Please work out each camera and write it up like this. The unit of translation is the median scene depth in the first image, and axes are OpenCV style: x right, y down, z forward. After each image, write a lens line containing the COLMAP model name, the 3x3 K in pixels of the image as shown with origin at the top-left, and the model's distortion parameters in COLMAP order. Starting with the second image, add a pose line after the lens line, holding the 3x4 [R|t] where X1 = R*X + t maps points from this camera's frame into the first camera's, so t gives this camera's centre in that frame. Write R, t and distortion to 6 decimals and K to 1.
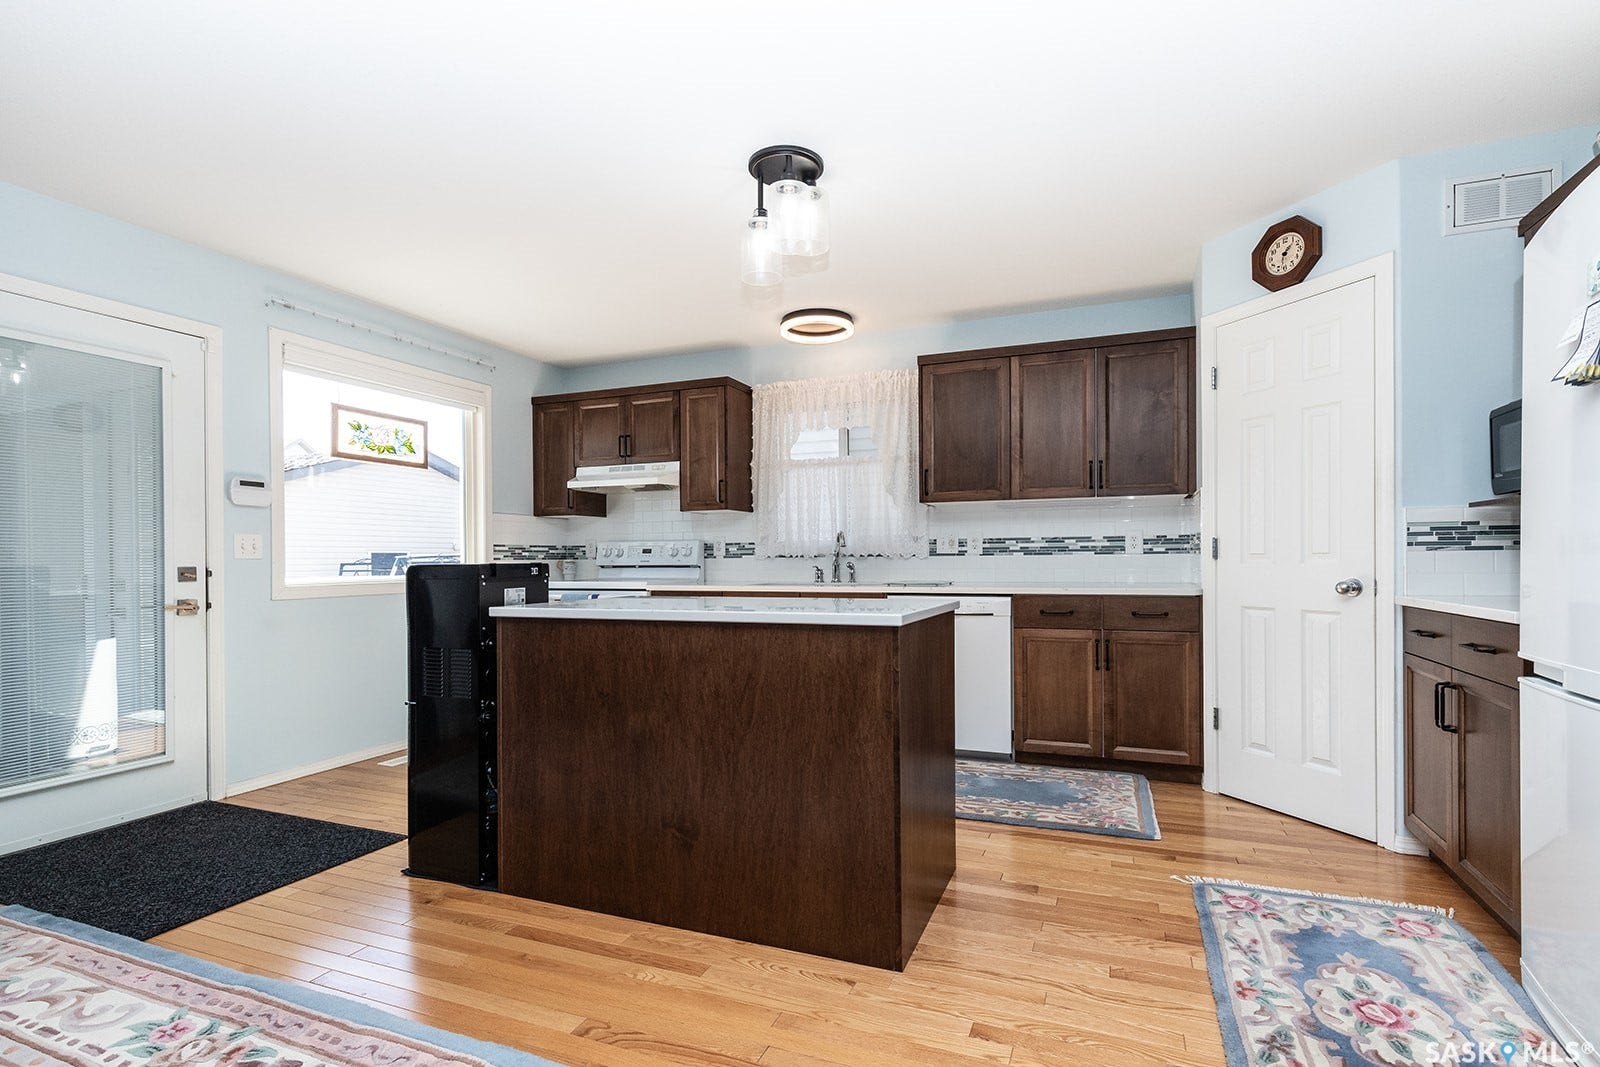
lens RADIAL K [[872.4, 0, 635.9], [0, 872.4, 565.0], [0, 0, 1]] dist [0.010492, -0.002545]
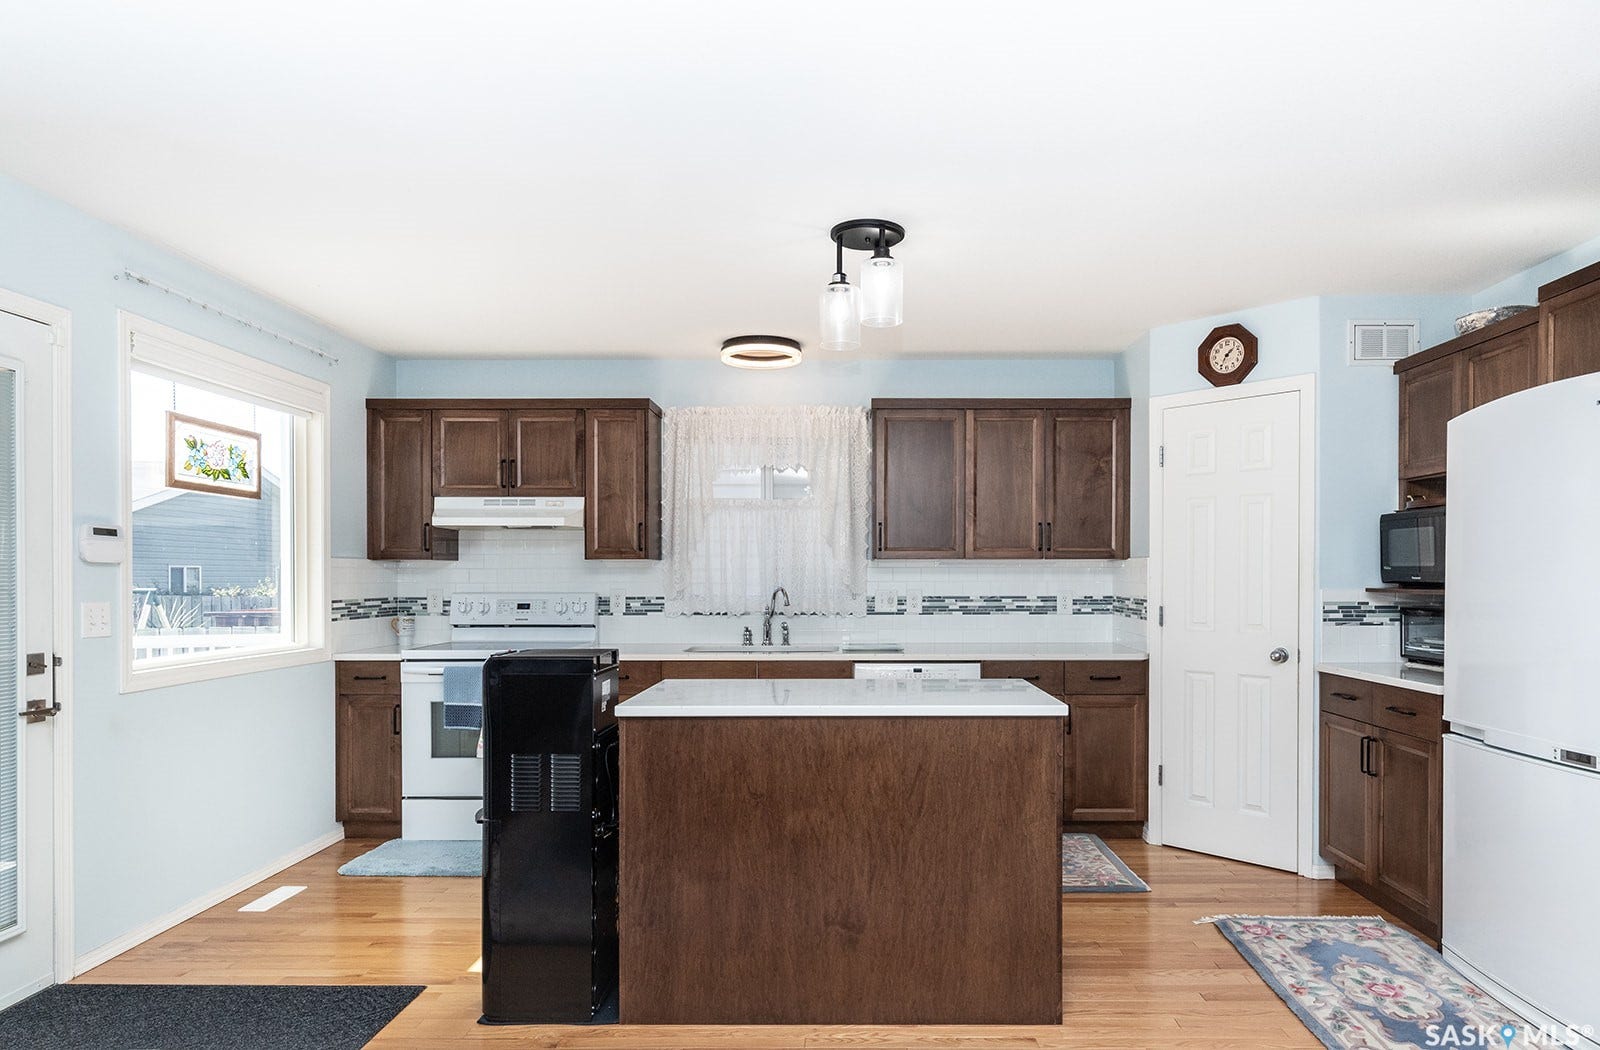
lens RADIAL K [[1276.9, 0, 726.5], [0, 1276.9, 589.6], [0, 0, 1]] dist [-0.002952, 0.007059]
pose [[0.901125, -0.002019, 0.433554, -0.434171], [-0.002491, 0.999949, 0.009834, -0.057607], [-0.433552, -0.009942, 0.901074, -0.152237]]
